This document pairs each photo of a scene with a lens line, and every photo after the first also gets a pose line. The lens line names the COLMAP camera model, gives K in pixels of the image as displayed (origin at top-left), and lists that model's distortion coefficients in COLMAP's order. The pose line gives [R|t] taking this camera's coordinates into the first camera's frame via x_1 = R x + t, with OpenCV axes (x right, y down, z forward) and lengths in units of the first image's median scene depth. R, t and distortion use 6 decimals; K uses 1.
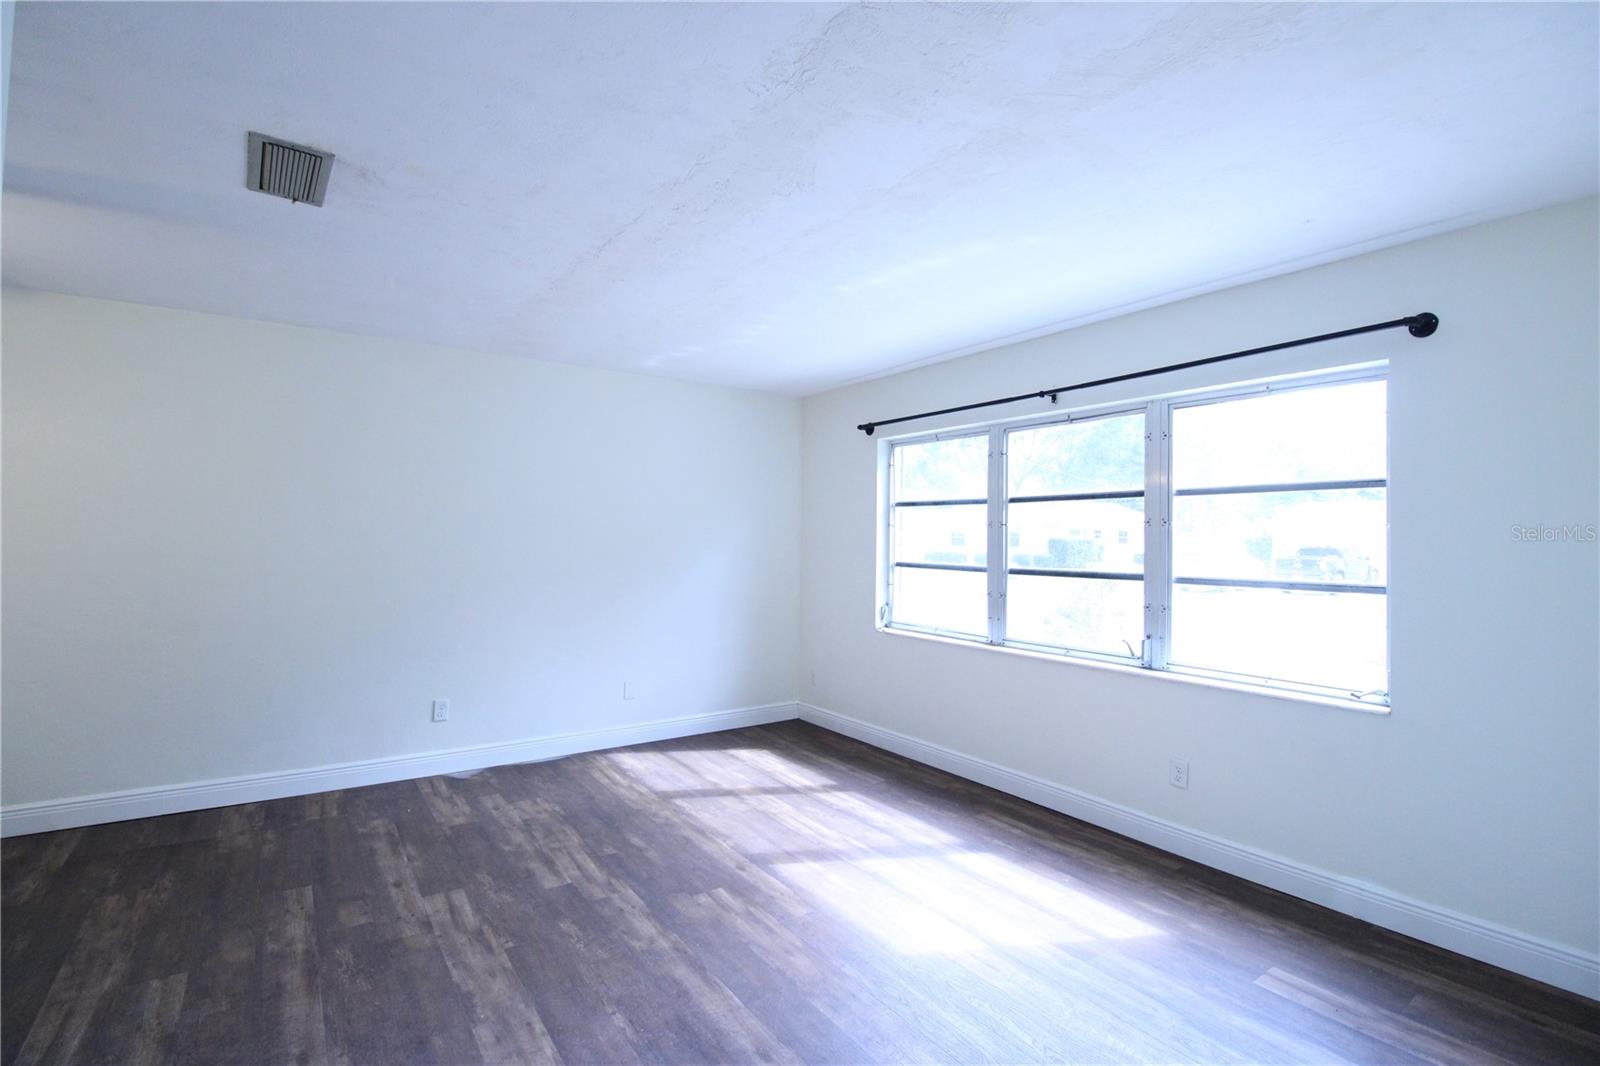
lens RADIAL K [[744.1, 0, 799.9], [0, 744.1, 535.2], [0, 0, 1]] dist [-0.019931, -0.001714]
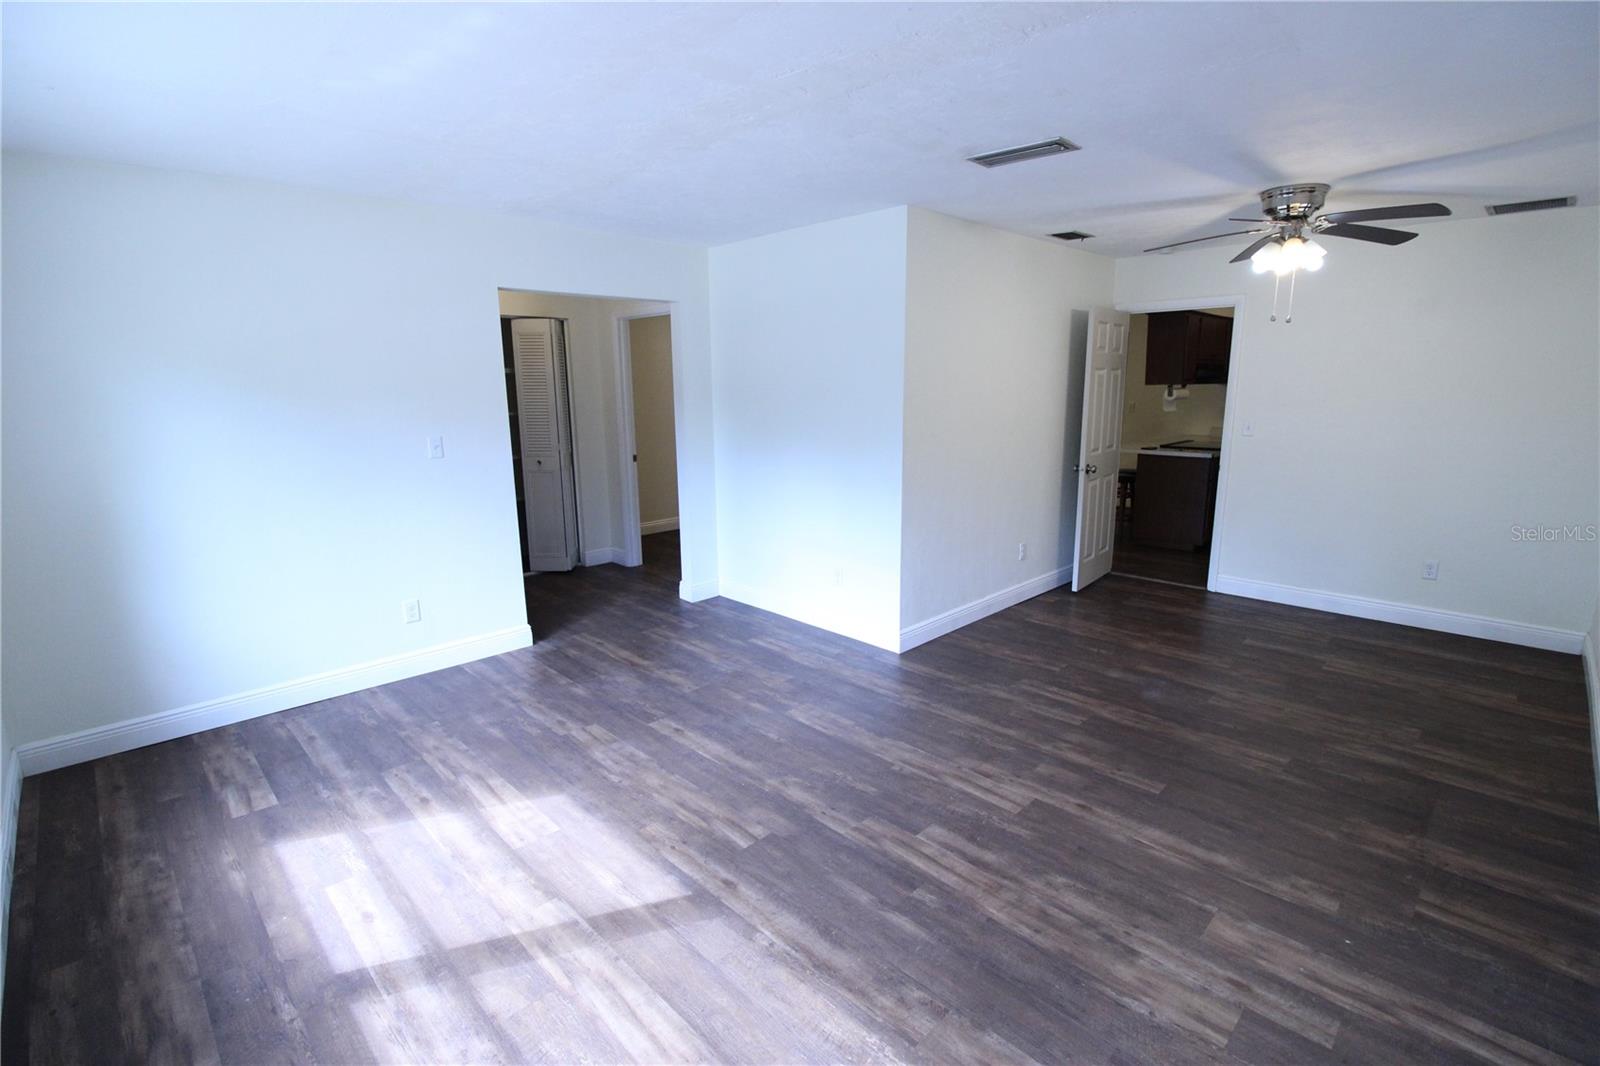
lens RADIAL K [[744.1, 0, 802.6], [0, 744.1, 531.8], [0, 0, 1]] dist [-0.019931, -0.001714]
pose [[-0.985032, 0.029985, -0.169743, -0.037807], [-0.003281, 0.981313, 0.192389, -0.057251], [0.172340, 0.190066, -0.966527, 1.815731]]
